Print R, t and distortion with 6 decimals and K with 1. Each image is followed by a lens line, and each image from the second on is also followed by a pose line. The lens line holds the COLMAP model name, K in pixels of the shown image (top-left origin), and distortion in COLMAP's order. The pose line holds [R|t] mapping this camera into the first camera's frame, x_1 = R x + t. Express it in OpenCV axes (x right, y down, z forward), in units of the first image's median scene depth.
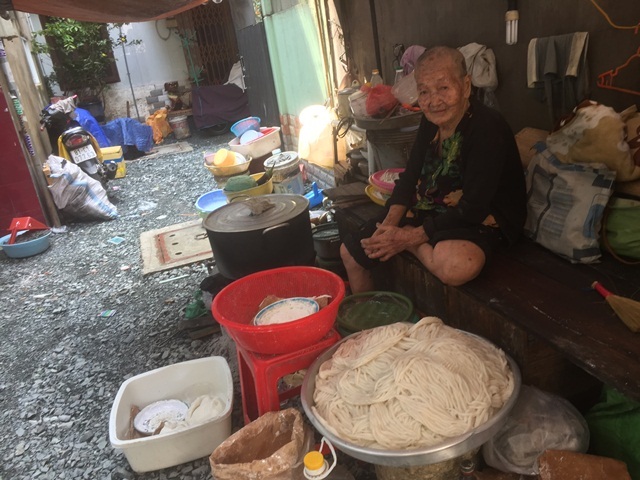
lens RADIAL K [[541.0, 0, 320.0], [0, 541.0, 240.0], [0, 0, 1]] dist [-0.000985, -0.078844]
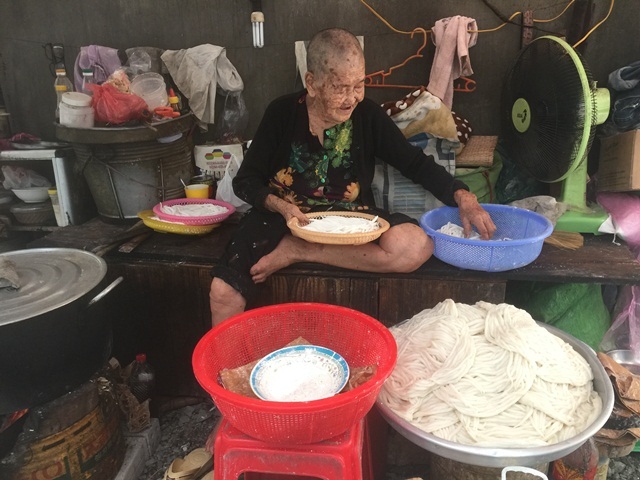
lens RADIAL K [[541.0, 0, 320.0], [0, 541.0, 240.0], [0, 0, 1]] dist [-0.000985, -0.078844]
pose [[0.505920, -0.168458, 0.845971, -0.570071], [0.259924, 0.964931, 0.036703, -0.042338], [-0.822487, 0.201319, 0.531964, 0.558813]]
